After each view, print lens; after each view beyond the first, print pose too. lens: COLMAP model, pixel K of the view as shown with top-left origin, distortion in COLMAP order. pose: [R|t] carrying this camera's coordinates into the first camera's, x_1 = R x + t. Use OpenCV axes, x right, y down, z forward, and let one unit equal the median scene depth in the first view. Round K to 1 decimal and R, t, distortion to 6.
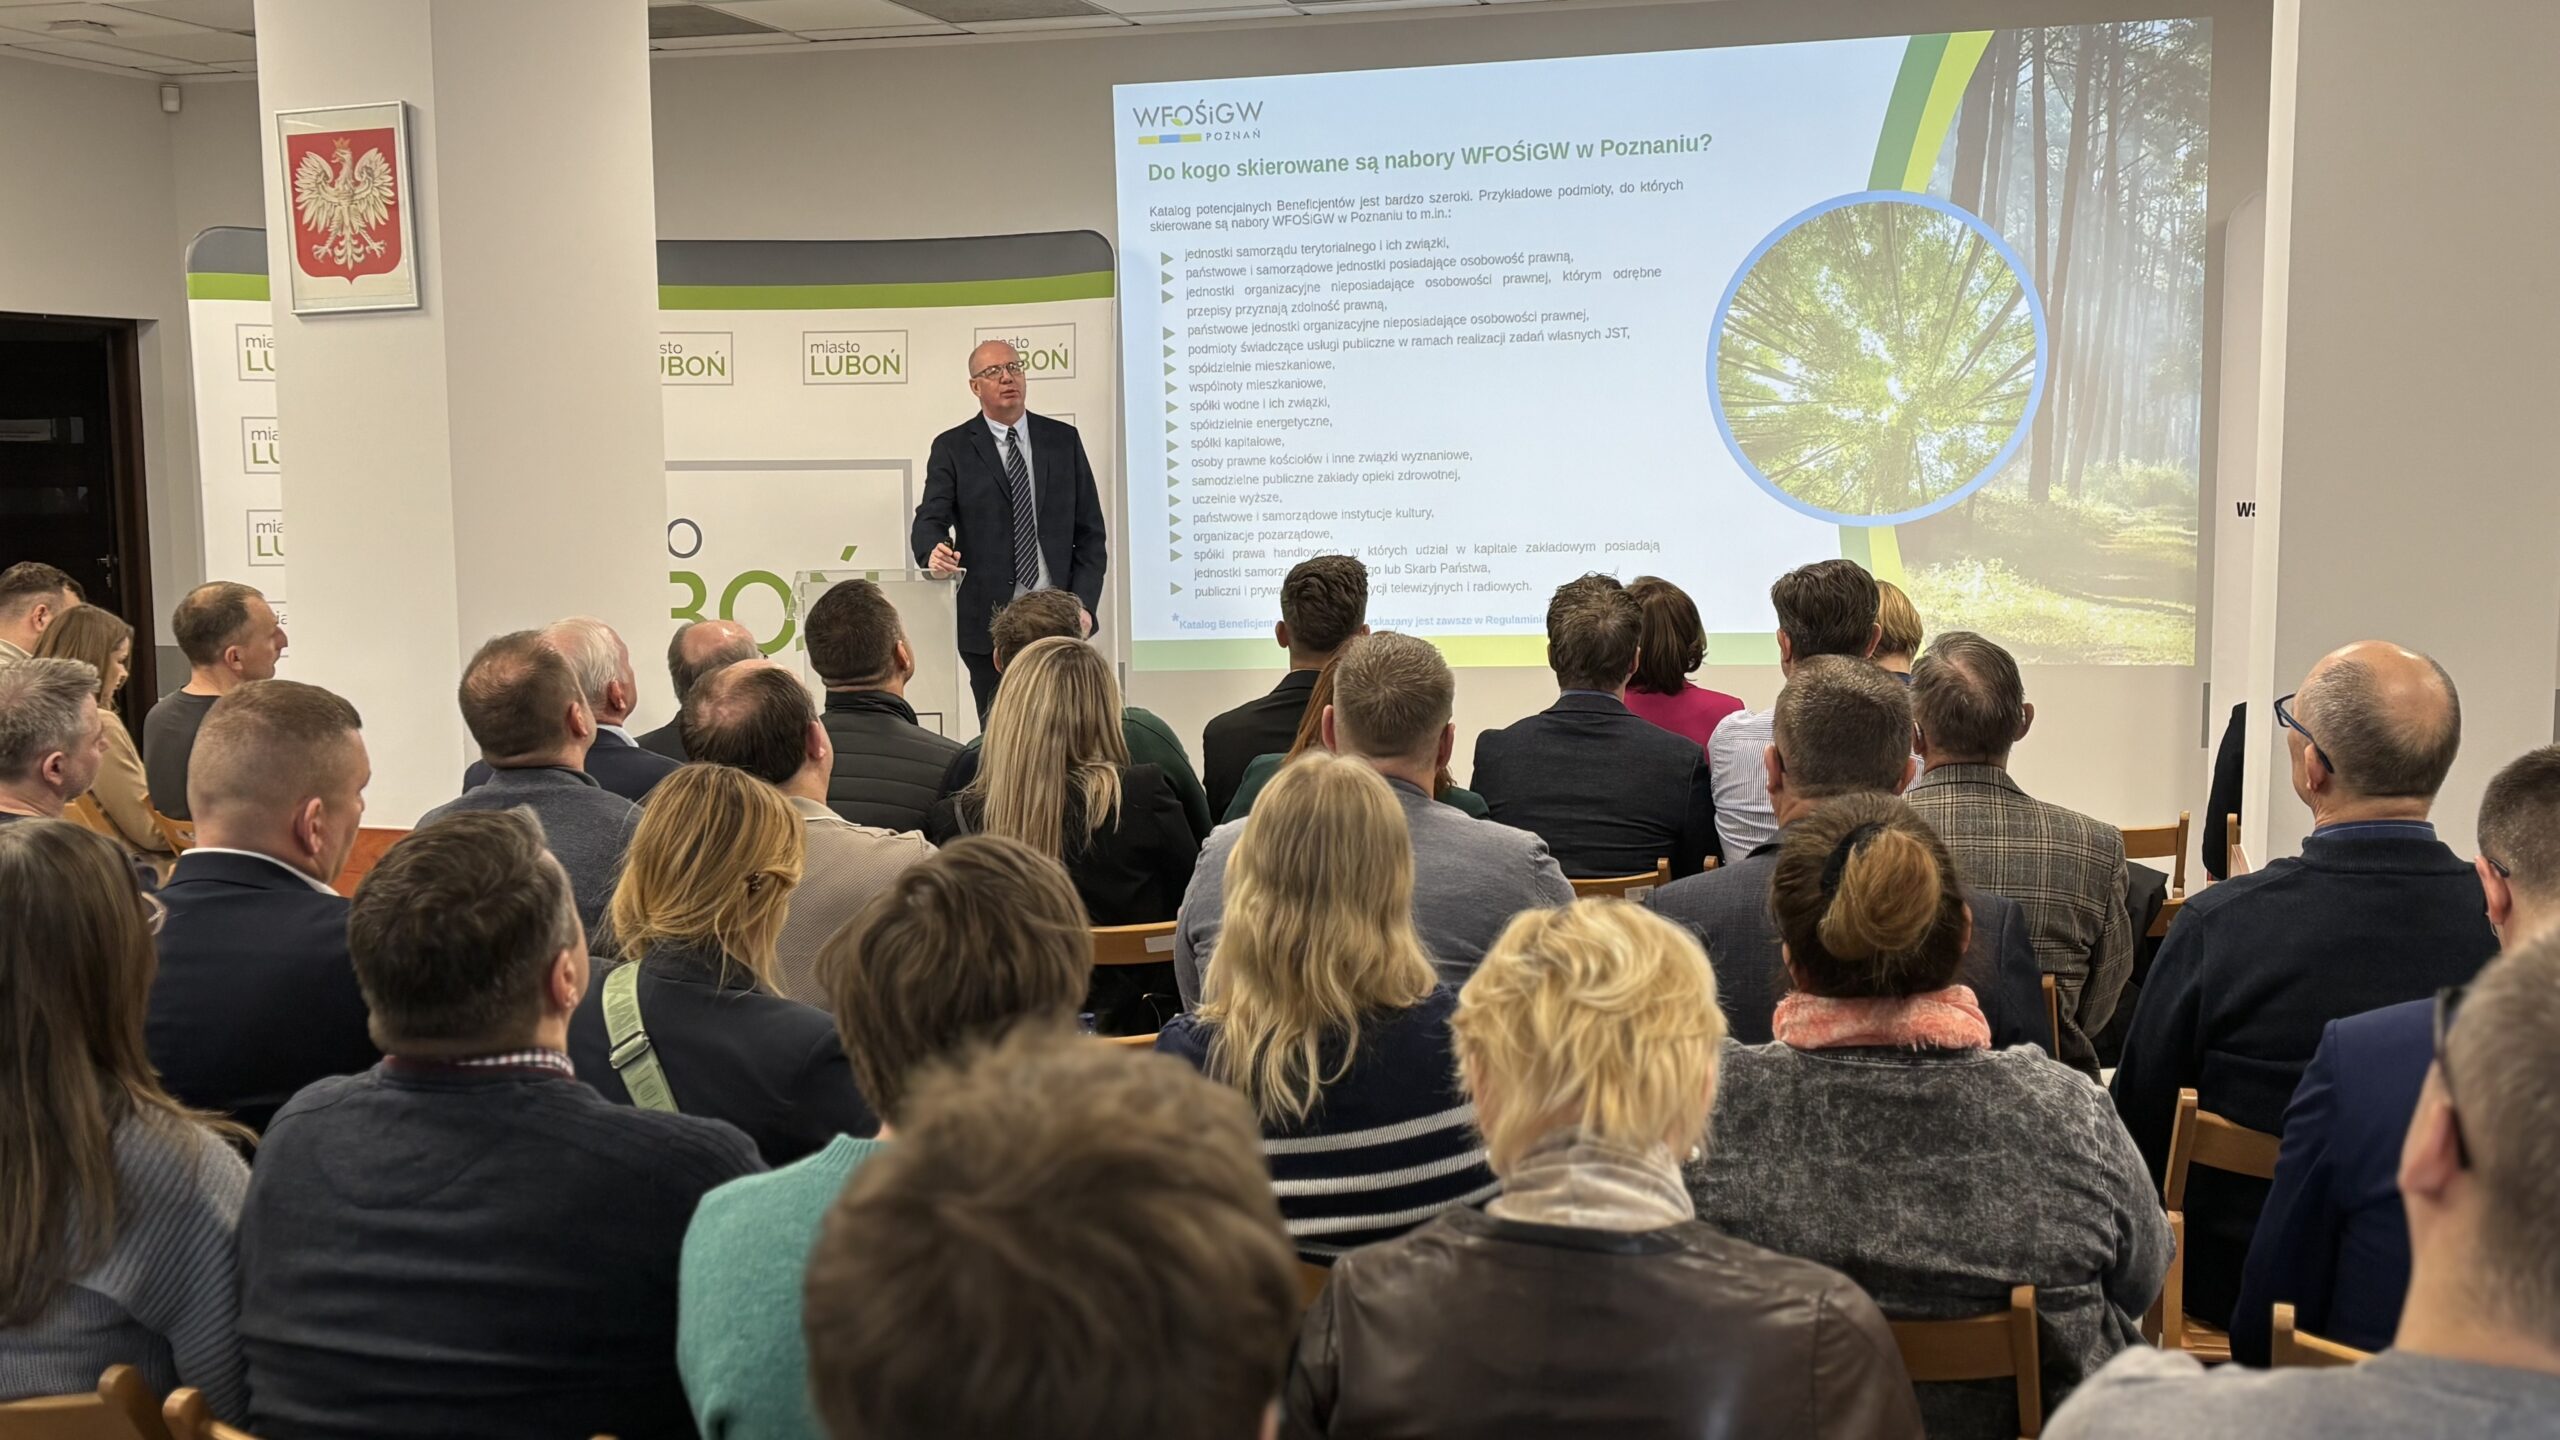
lens RADIAL K [[2670.8, 0, 1280.0], [0, 2670.8, 720.0], [0, 0, 1]] dist [0.007836, 0.026900]
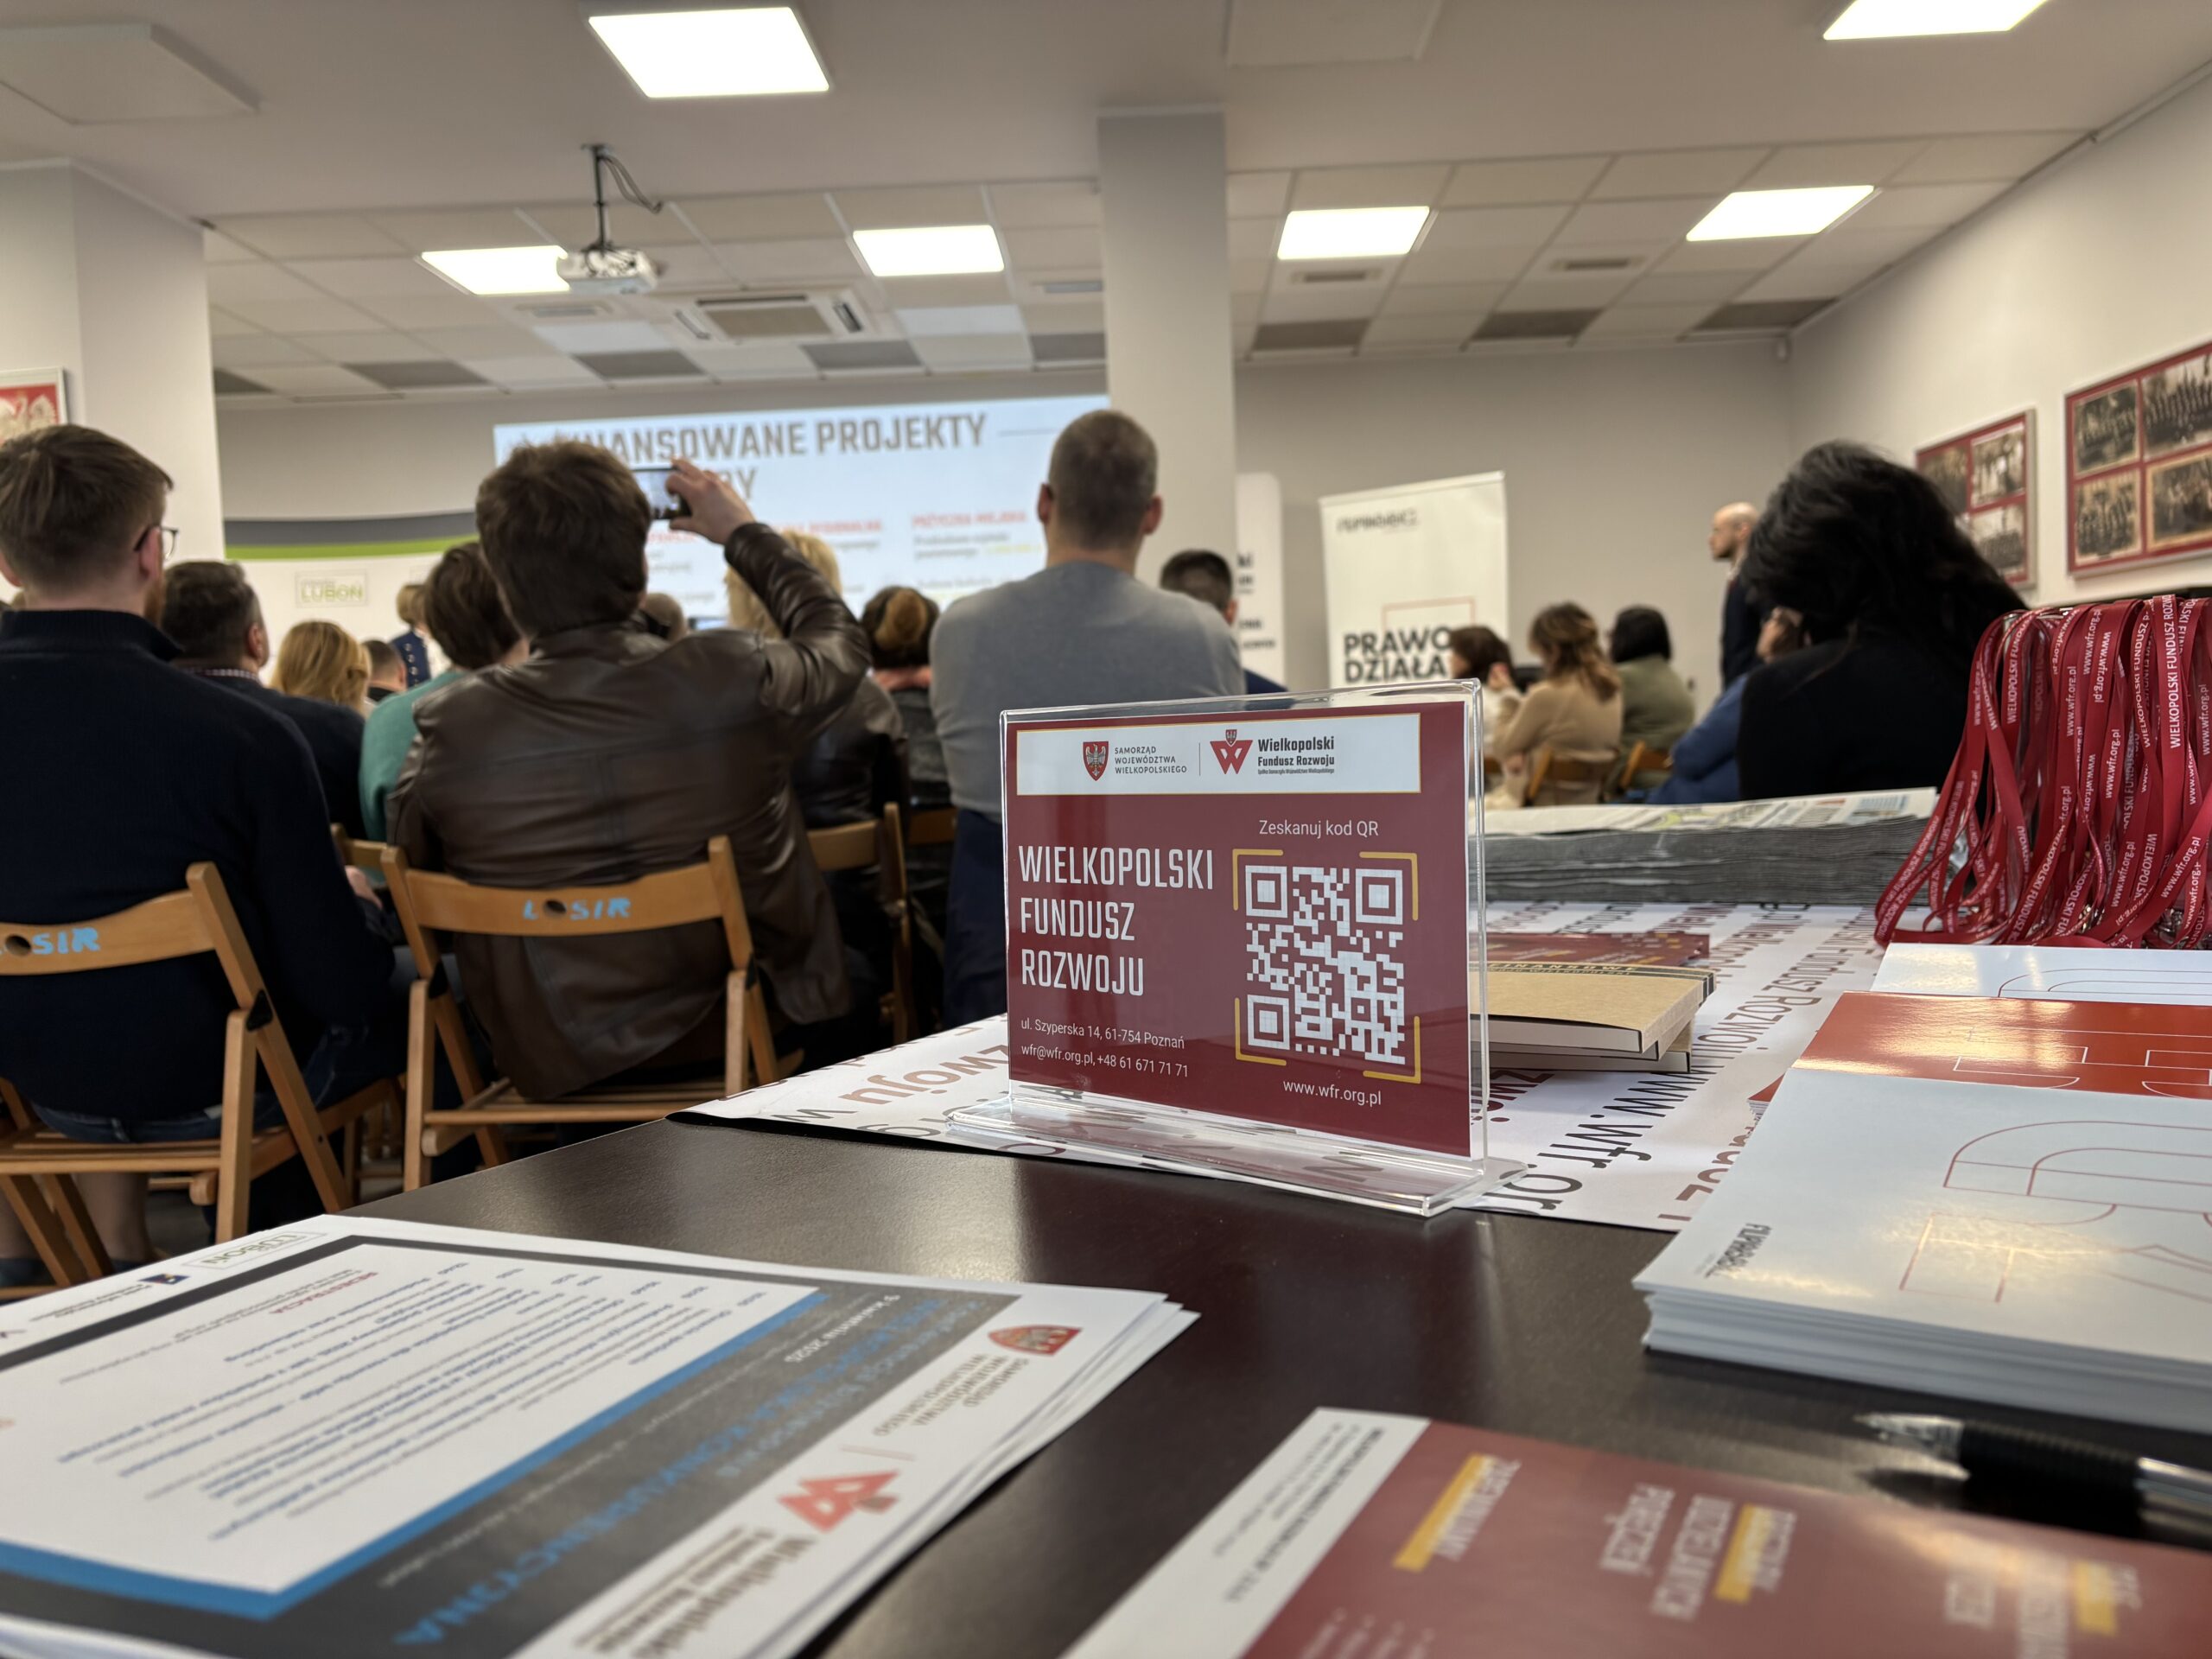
lens RADIAL K [[1719.3, 0, 1106.0], [0, 1719.3, 829.5], [0, 0, 1]] dist [0.005692, 0.004458]
pose [[0.958483, -0.042960, 0.281896, -0.063373], [0.061102, 0.996566, -0.055879, 0.709962], [-0.278528, 0.070784, 0.957816, -0.926995]]
